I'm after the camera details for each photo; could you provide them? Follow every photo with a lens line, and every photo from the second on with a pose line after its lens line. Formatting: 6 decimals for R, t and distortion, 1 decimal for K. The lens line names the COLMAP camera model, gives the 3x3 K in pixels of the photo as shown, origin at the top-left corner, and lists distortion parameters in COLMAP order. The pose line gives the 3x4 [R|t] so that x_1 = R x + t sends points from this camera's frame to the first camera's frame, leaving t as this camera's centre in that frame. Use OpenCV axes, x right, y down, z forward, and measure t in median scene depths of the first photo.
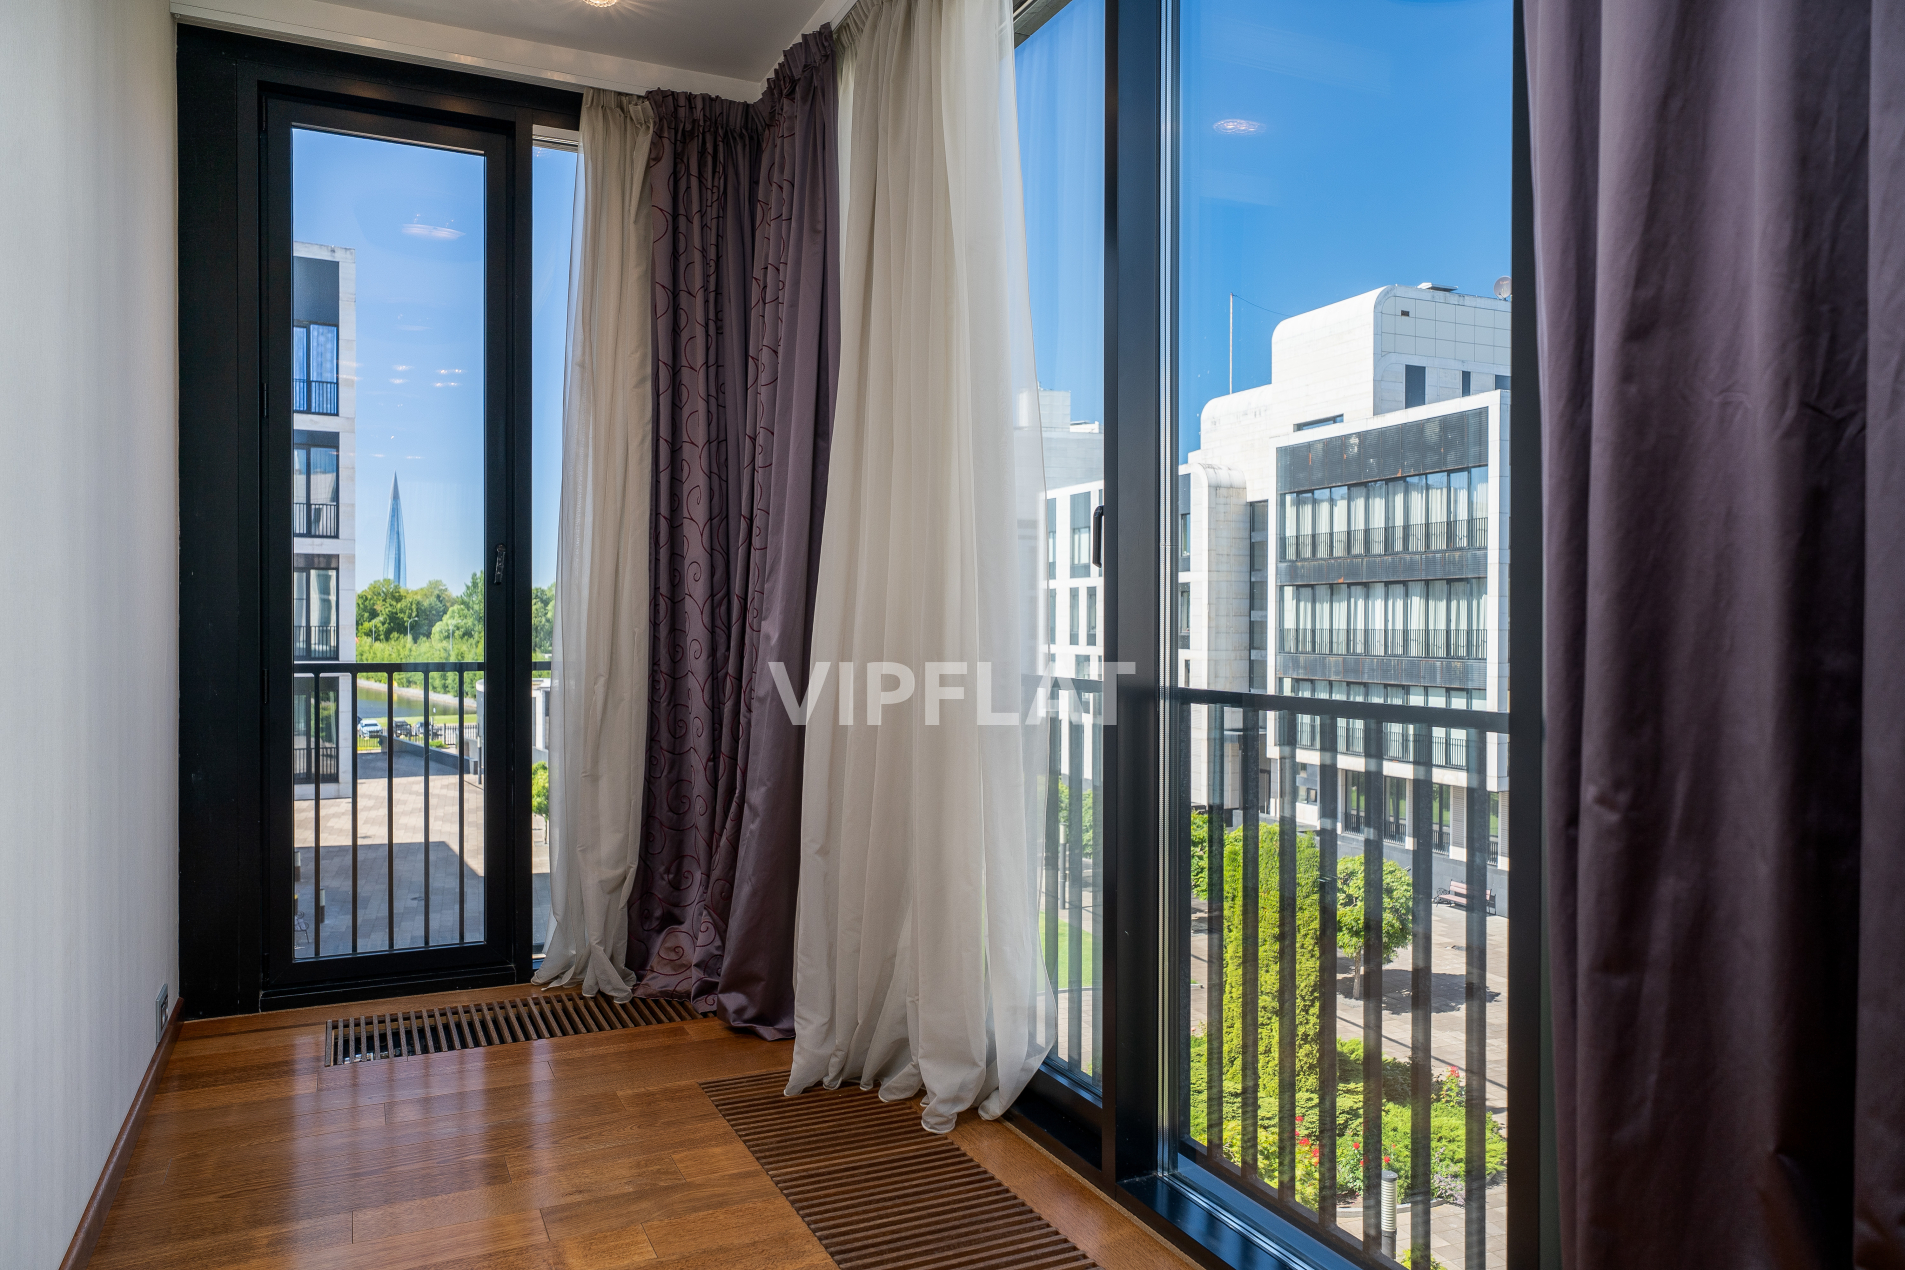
lens RADIAL K [[1260.2, 0, 952.5], [0, 1260.2, 635.0], [0, 0, 1]] dist [0.000279, 0.002478]
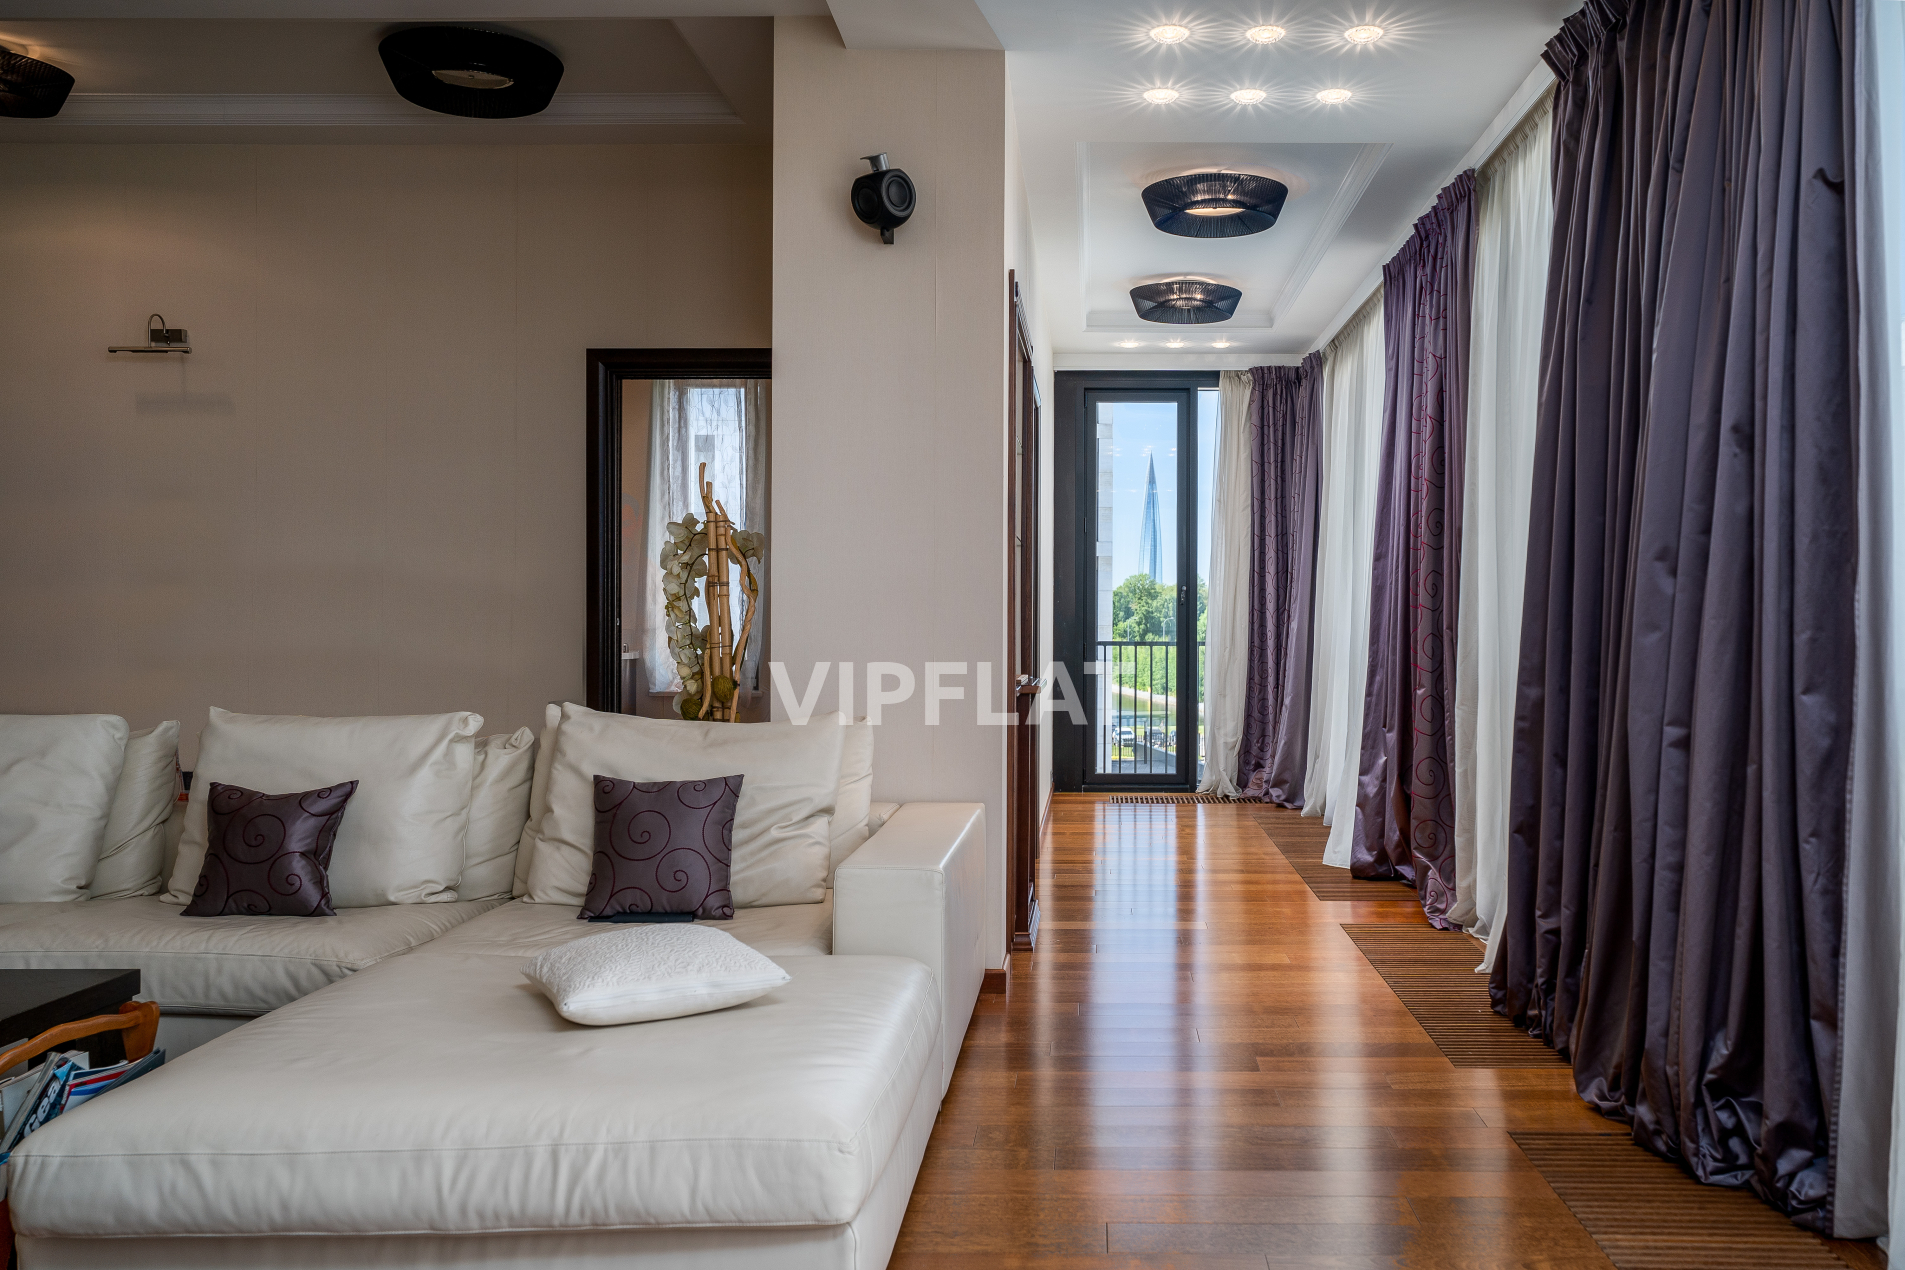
lens RADIAL K [[1562.9, 0, 952.5], [0, 1562.9, 635.0], [0, 0, 1]] dist [-0.003833, -0.000655]
pose [[0.856469, 0.003295, -0.516188, 0.674747], [-0.004078, 0.999992, -0.000382, 0.014006], [0.516182, 0.002432, 0.856475, -1.471750]]
